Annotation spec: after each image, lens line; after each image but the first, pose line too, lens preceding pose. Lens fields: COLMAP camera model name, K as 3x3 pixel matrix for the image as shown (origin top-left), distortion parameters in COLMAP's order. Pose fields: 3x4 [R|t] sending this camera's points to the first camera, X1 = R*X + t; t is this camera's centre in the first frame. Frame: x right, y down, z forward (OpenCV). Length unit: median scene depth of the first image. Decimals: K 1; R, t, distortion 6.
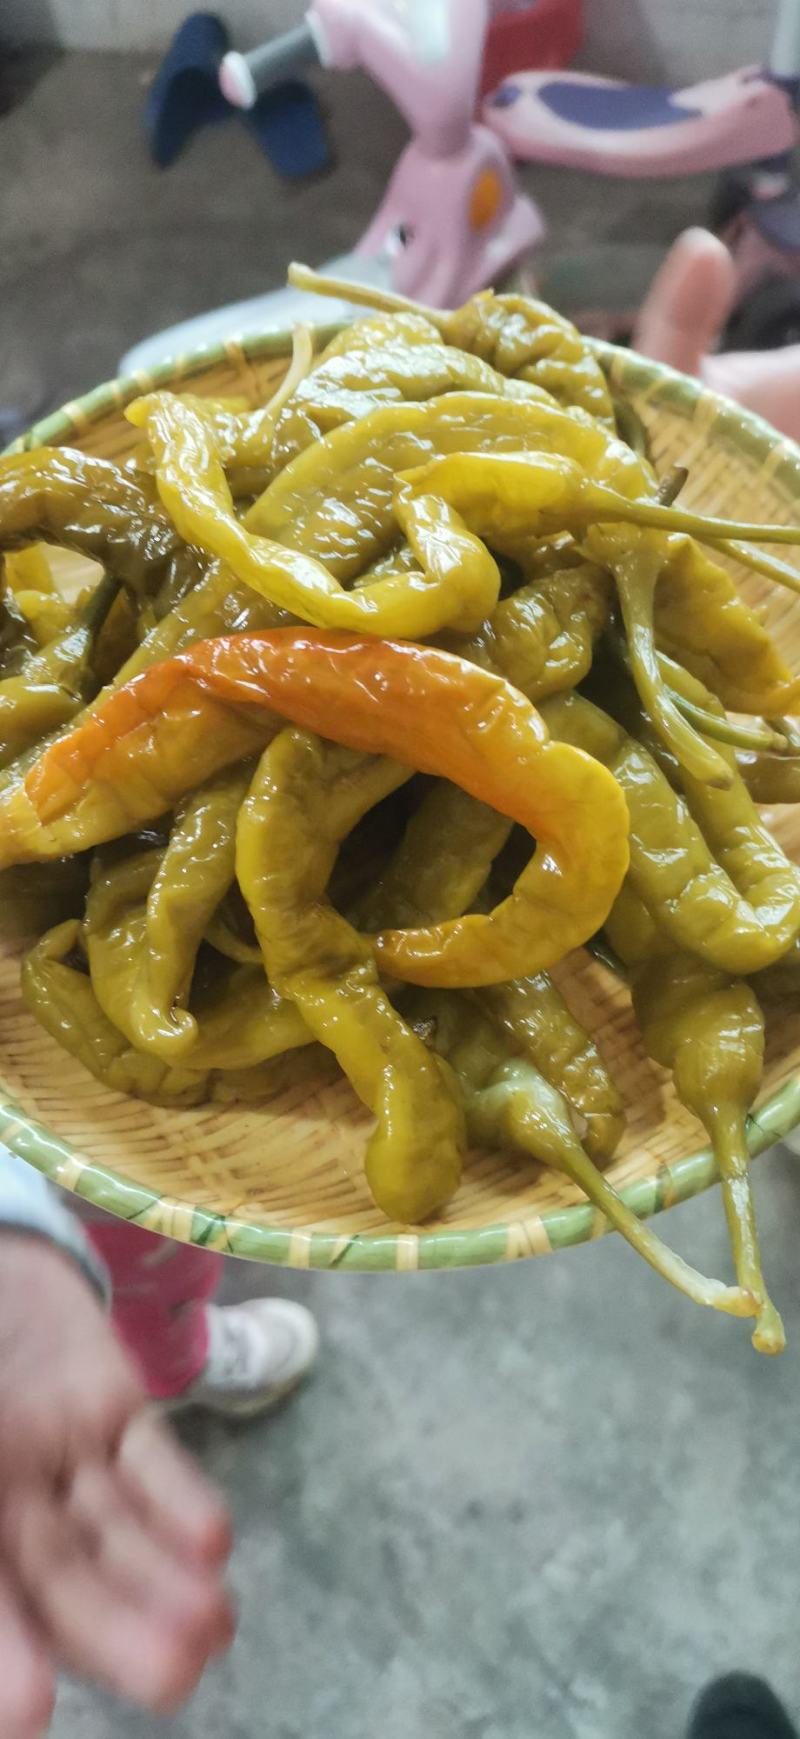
lens RADIAL K [[1388.1, 0, 406.0], [0, 1388.1, 840.5], [0, 0, 1]] dist [0.079680, -0.001111]
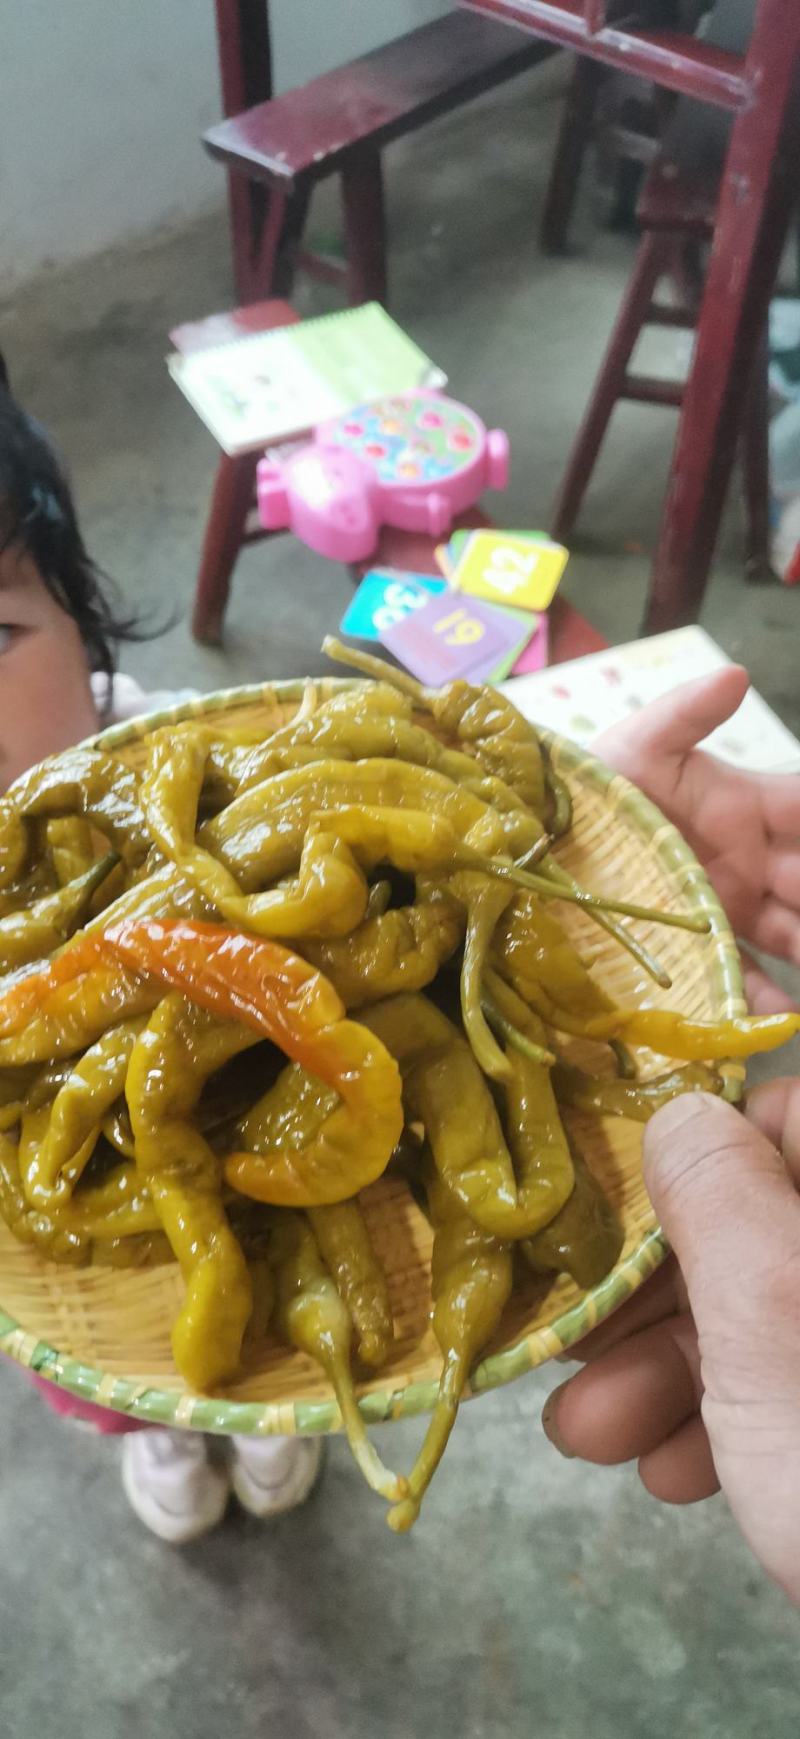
lens RADIAL K [[1388.1, 0, 406.0], [0, 1388.1, 840.5], [0, 0, 1]] dist [0.079680, -0.001111]
pose [[0.975990, 0.155690, -0.152327, 0.291380], [-0.180181, 0.970032, -0.163011, -0.033628], [0.122383, 0.186544, 0.974794, -0.301176]]
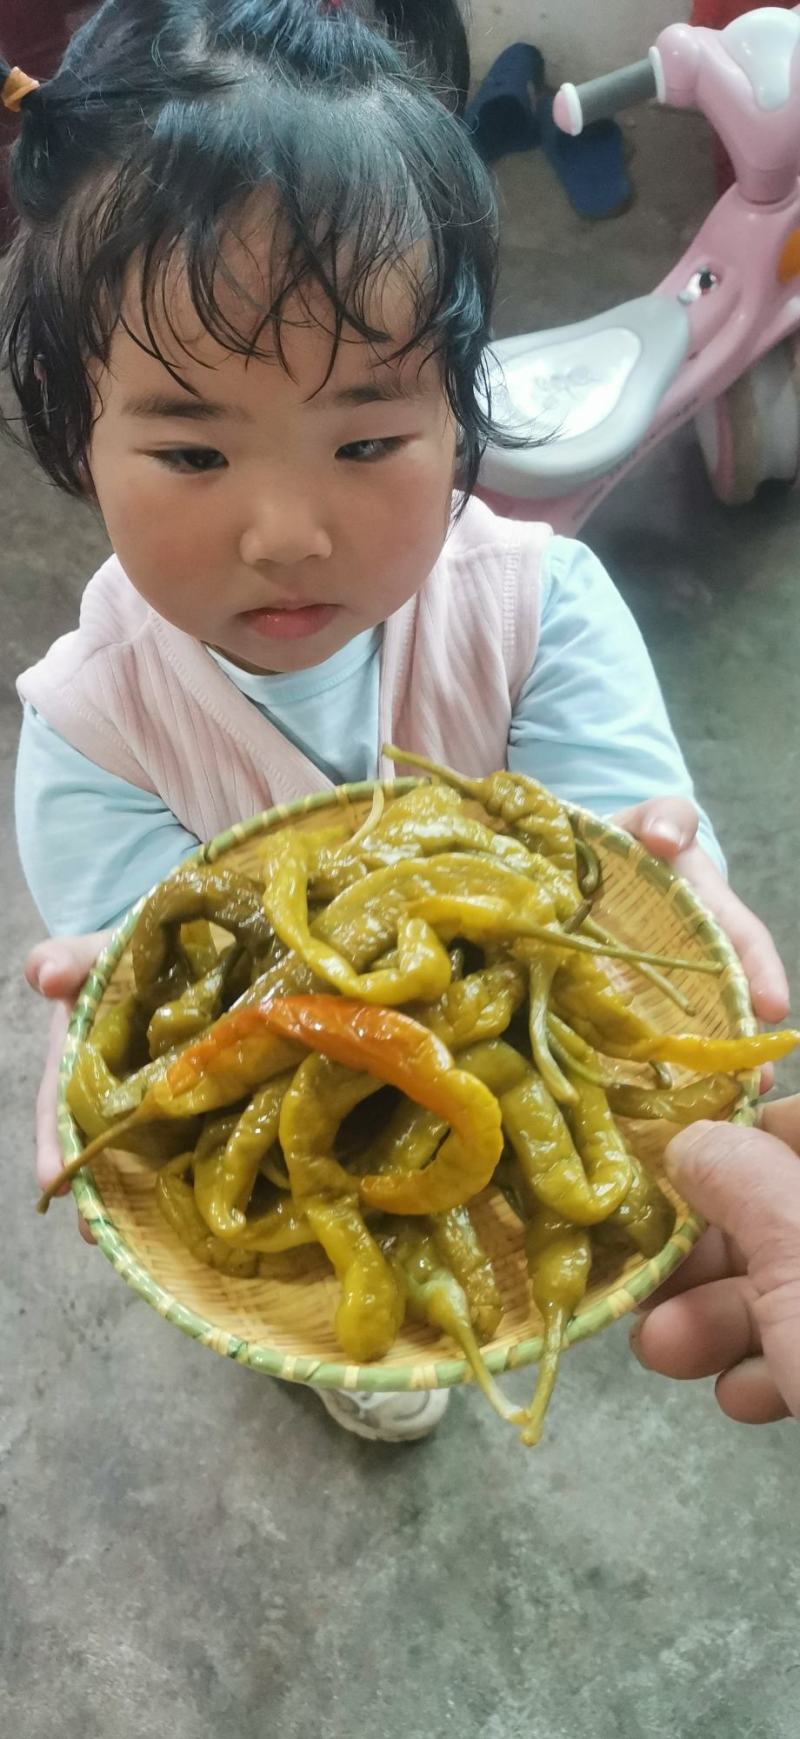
lens RADIAL K [[1404.6, 0, 434.1], [0, 1404.6, 867.0], [0, 0, 1]] dist [0.175267, -0.000239]
pose [[0.987862, 0.068369, -0.139482, 0.272922], [-0.088938, 0.985127, -0.147020, -0.056621], [0.127356, 0.157640, 0.979250, -0.703486]]
